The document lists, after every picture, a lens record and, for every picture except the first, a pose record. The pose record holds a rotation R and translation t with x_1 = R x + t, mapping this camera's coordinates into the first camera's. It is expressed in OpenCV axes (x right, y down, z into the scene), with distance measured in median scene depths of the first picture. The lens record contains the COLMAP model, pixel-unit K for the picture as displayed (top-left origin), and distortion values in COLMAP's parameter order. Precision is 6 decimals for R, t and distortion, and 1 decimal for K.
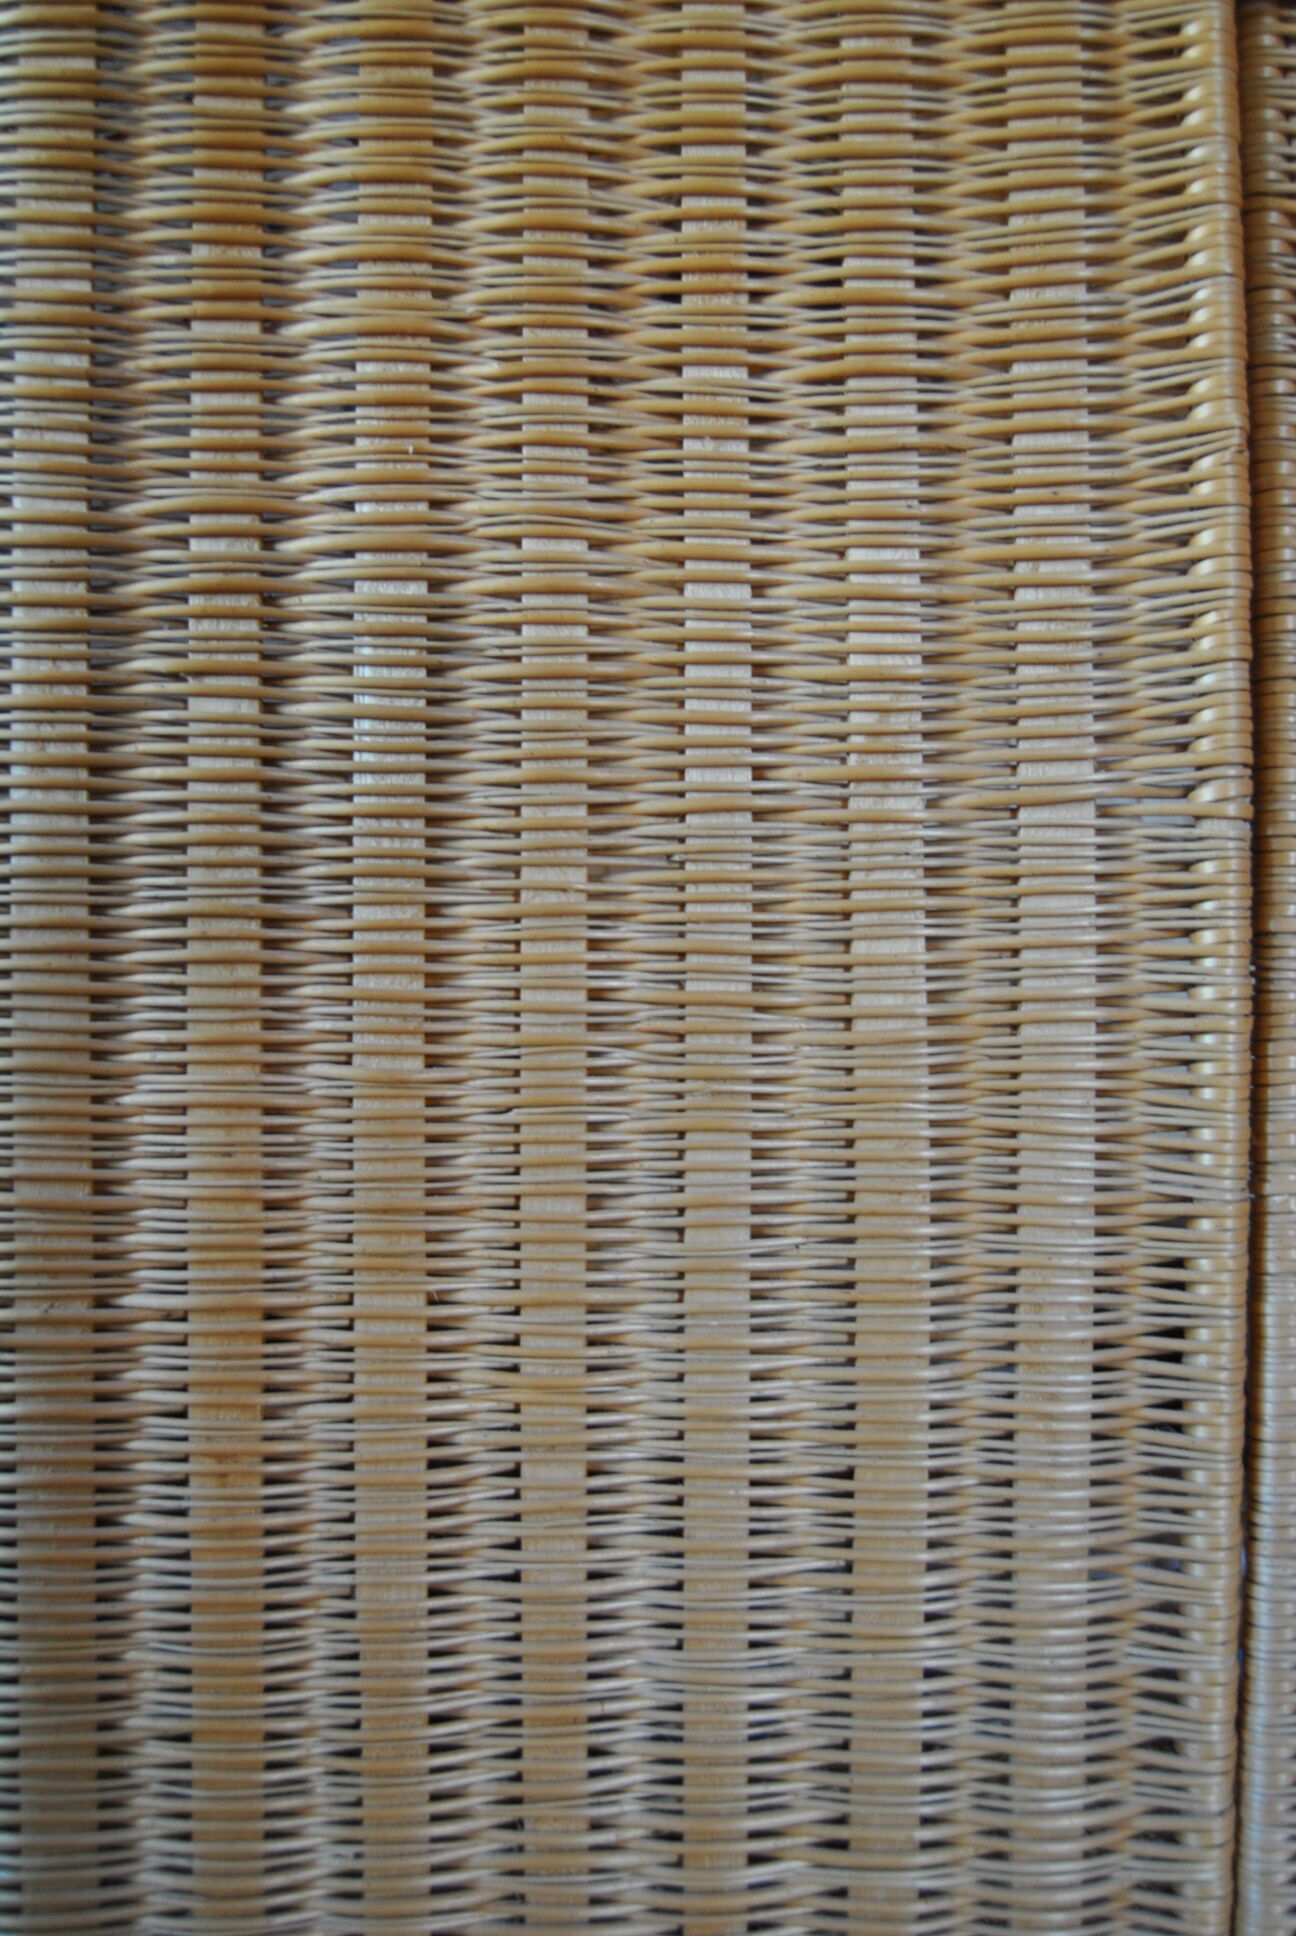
lens RADIAL K [[1636.5, 0, 648.0], [0, 1636.5, 968.0], [0, 0, 1]] dist [-0.078734, 0.003957]
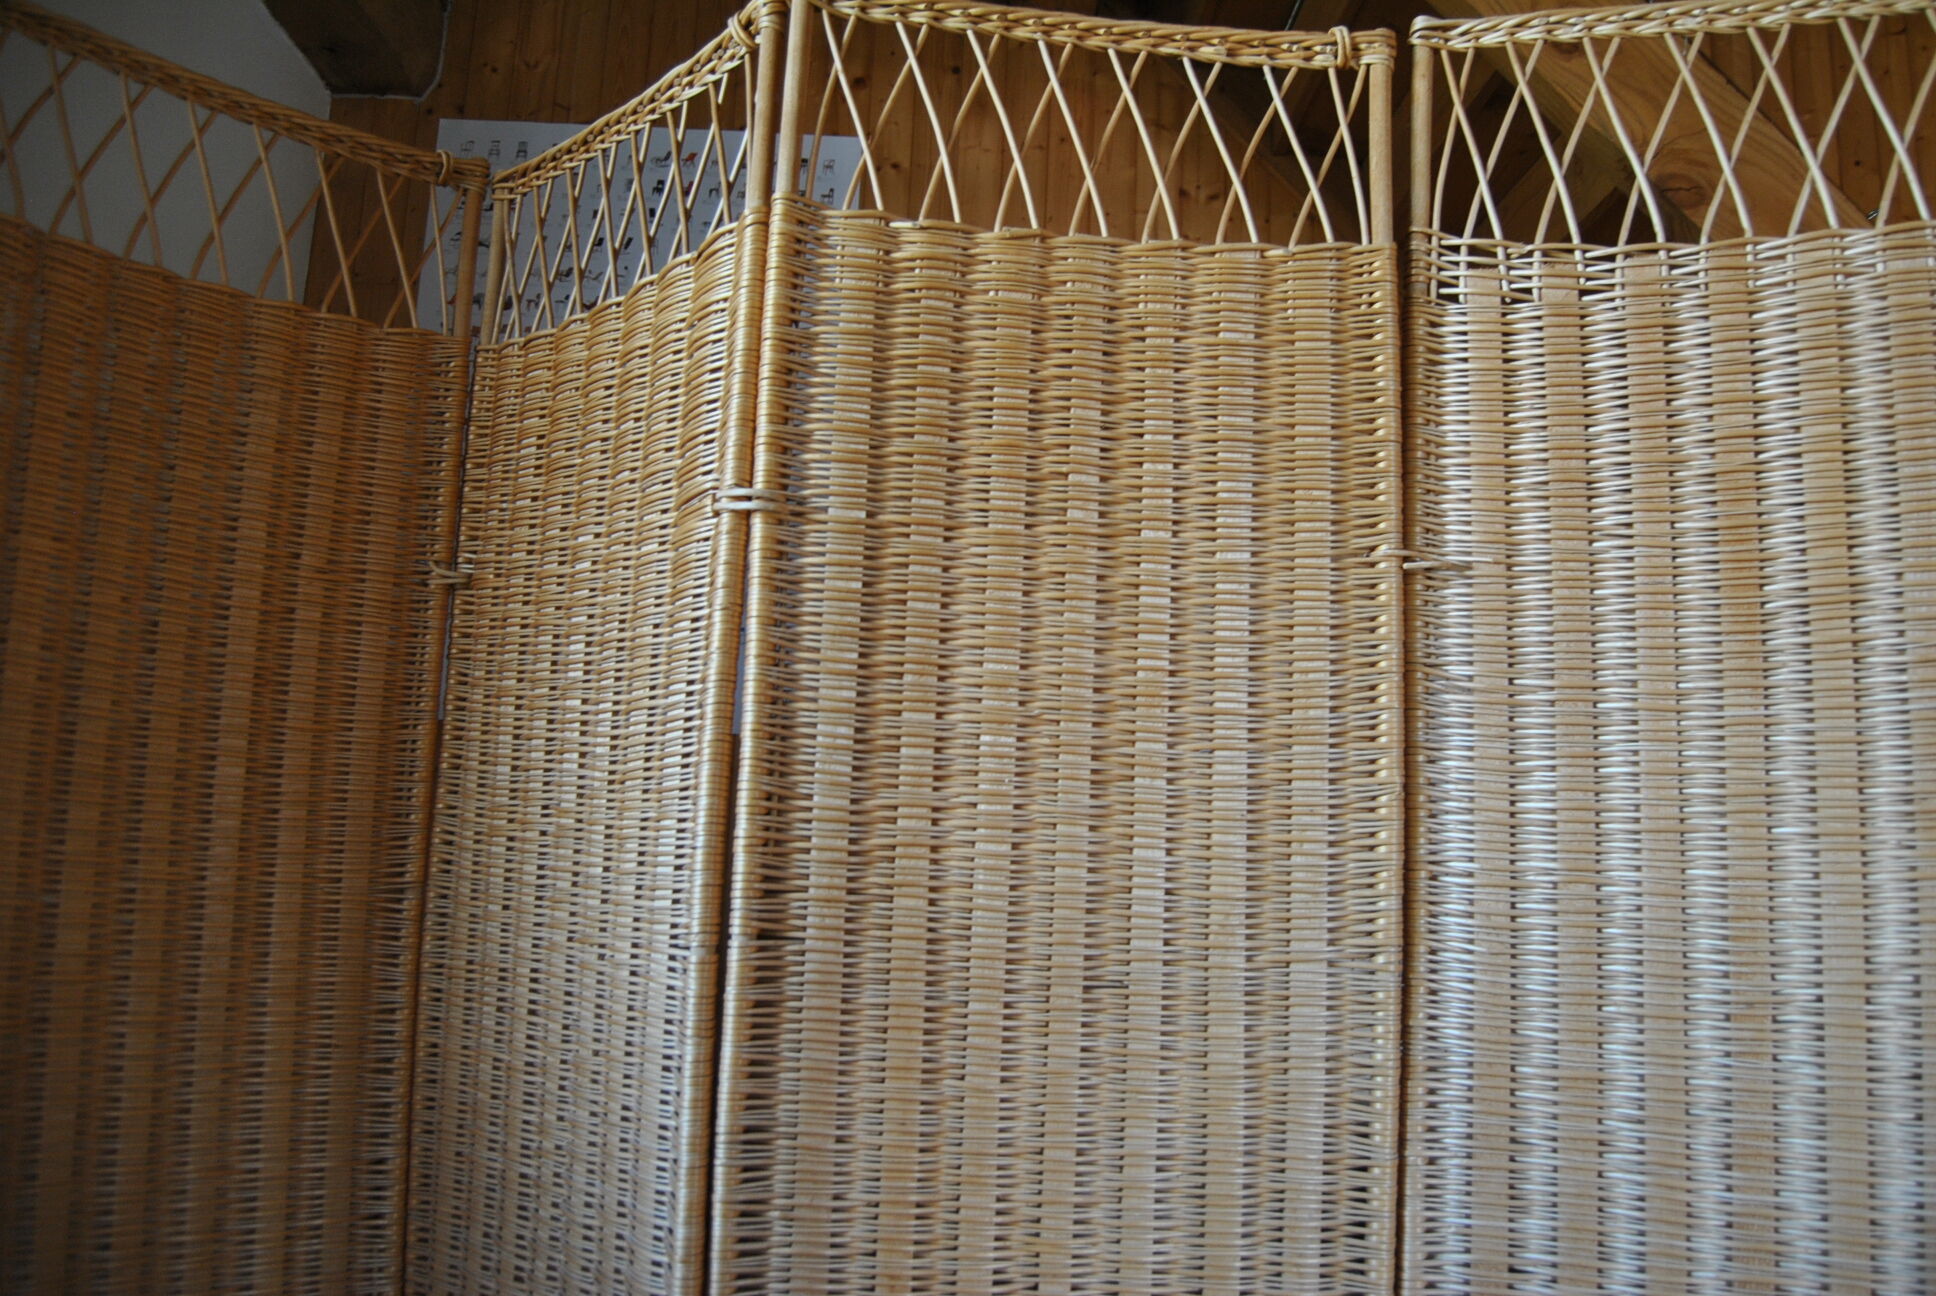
lens RADIAL K [[1468.1, 0, 968.0], [0, 1468.1, 648.0], [0, 0, 1]] dist [-0.113311, 0.046572]
pose [[0.998232, 0.046596, 0.036889, -0.268349], [-0.041012, 0.989324, -0.139845, -0.219901], [-0.043011, 0.138085, 0.989486, -0.864298]]
